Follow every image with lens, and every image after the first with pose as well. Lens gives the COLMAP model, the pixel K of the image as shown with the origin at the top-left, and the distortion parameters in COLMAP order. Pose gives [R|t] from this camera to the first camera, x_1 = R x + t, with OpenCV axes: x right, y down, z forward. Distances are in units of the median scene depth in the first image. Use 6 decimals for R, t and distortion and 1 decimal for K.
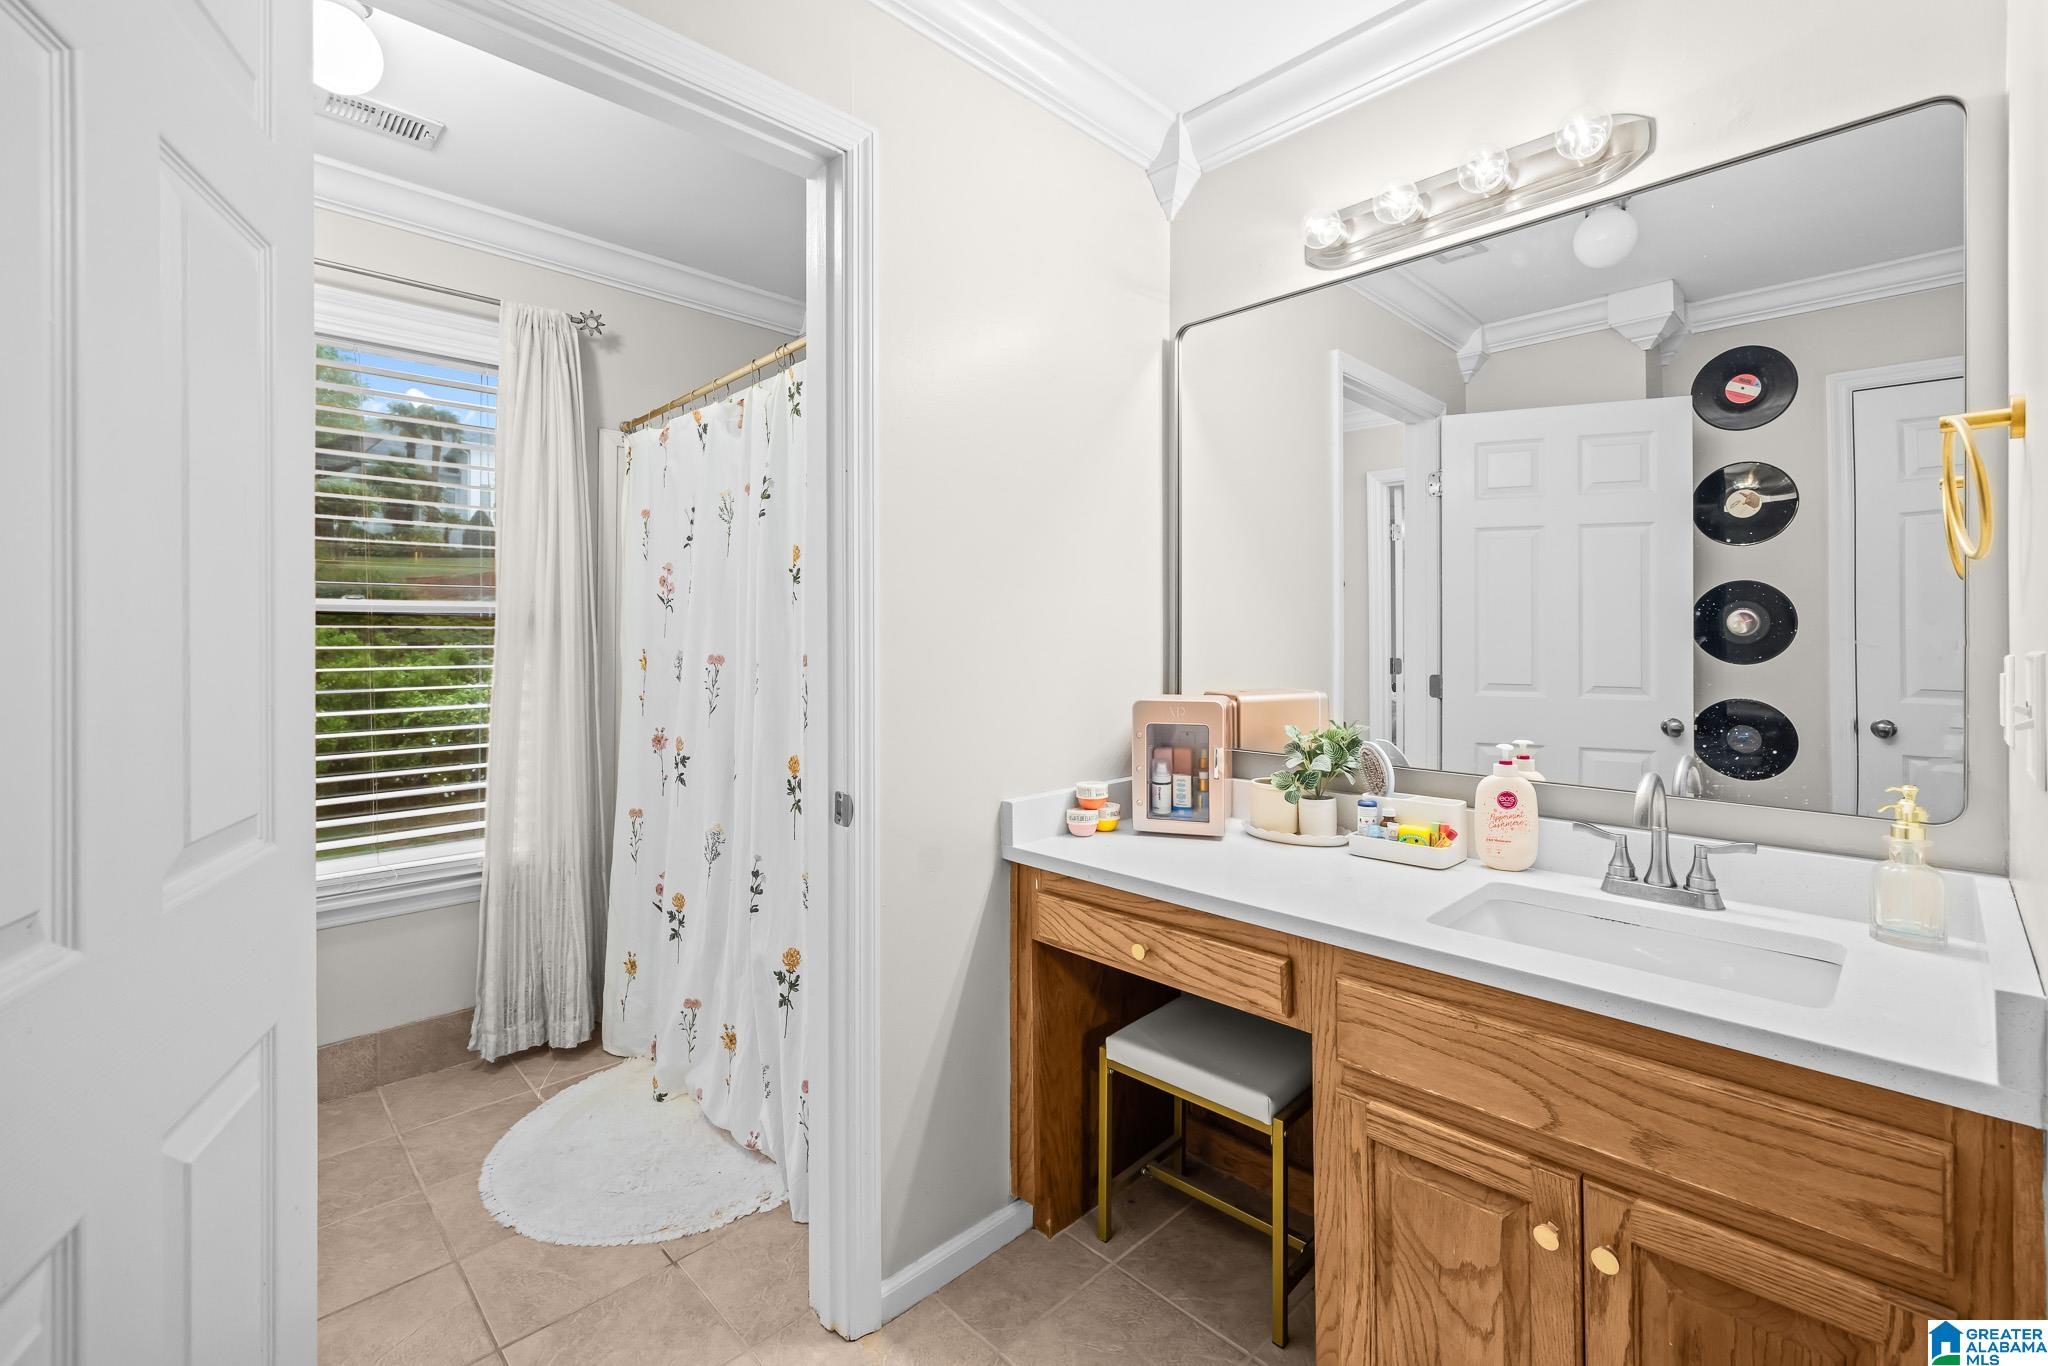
lens RADIAL K [[873.4, 0, 1029.2], [0, 873.4, 651.1], [0, 0, 1]] dist [-0.002566, -0.000578]
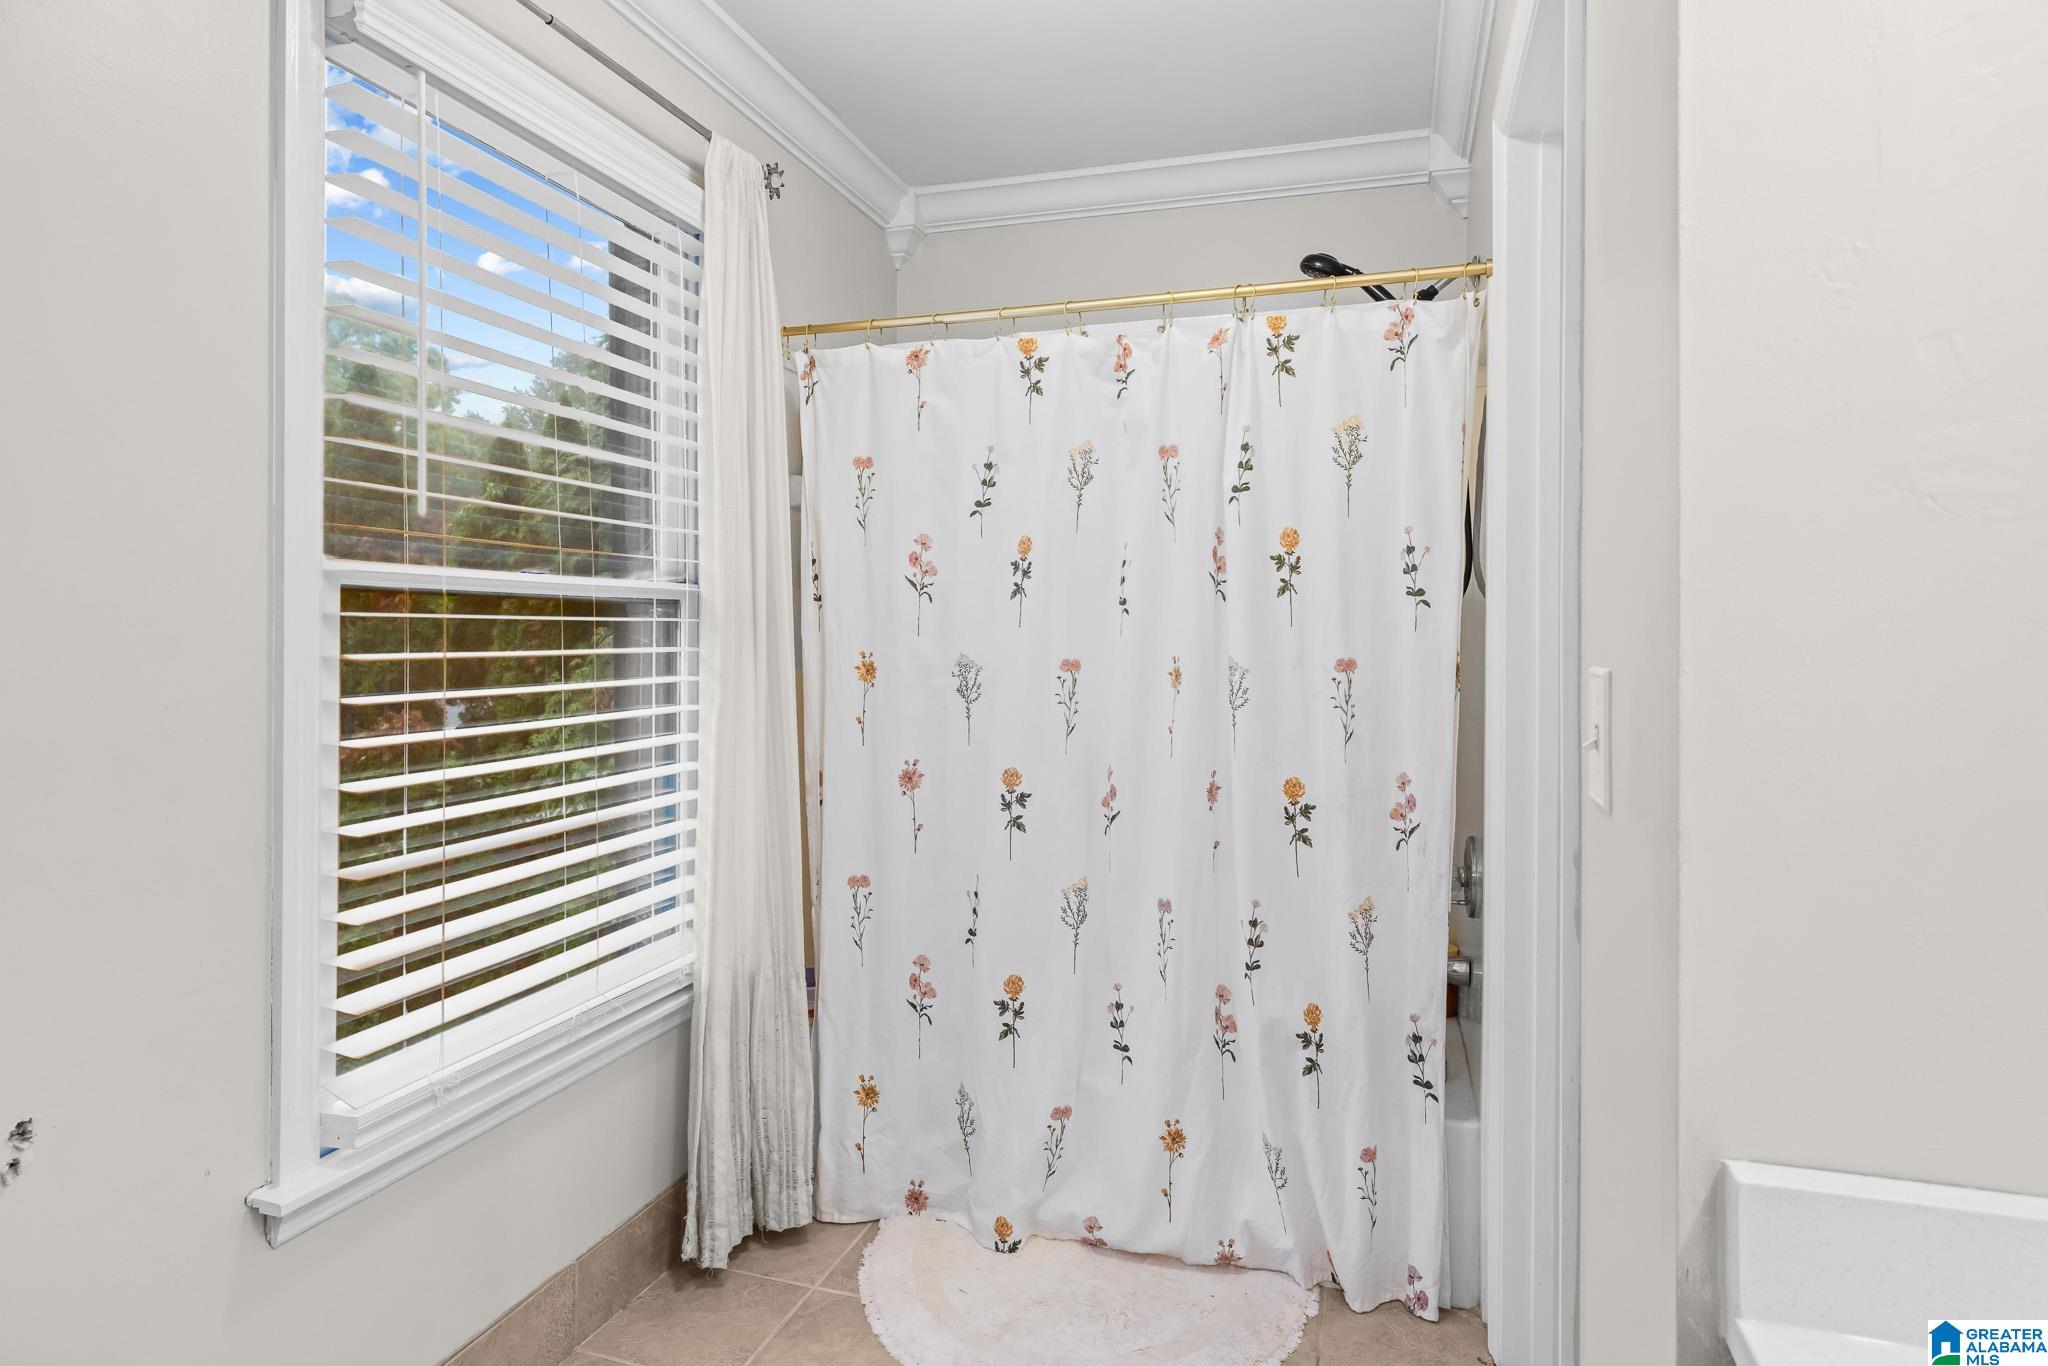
lens RADIAL K [[1160.1, 0, 1022.0], [0, 1160.1, 663.0], [0, 0, 1]] dist [0.009241, 0.000789]
pose [[0.883900, -0.003618, 0.467663, -0.894140], [0.000314, 0.999974, 0.007141, -0.000011], [-0.467677, -0.006165, 0.883878, 0.113352]]
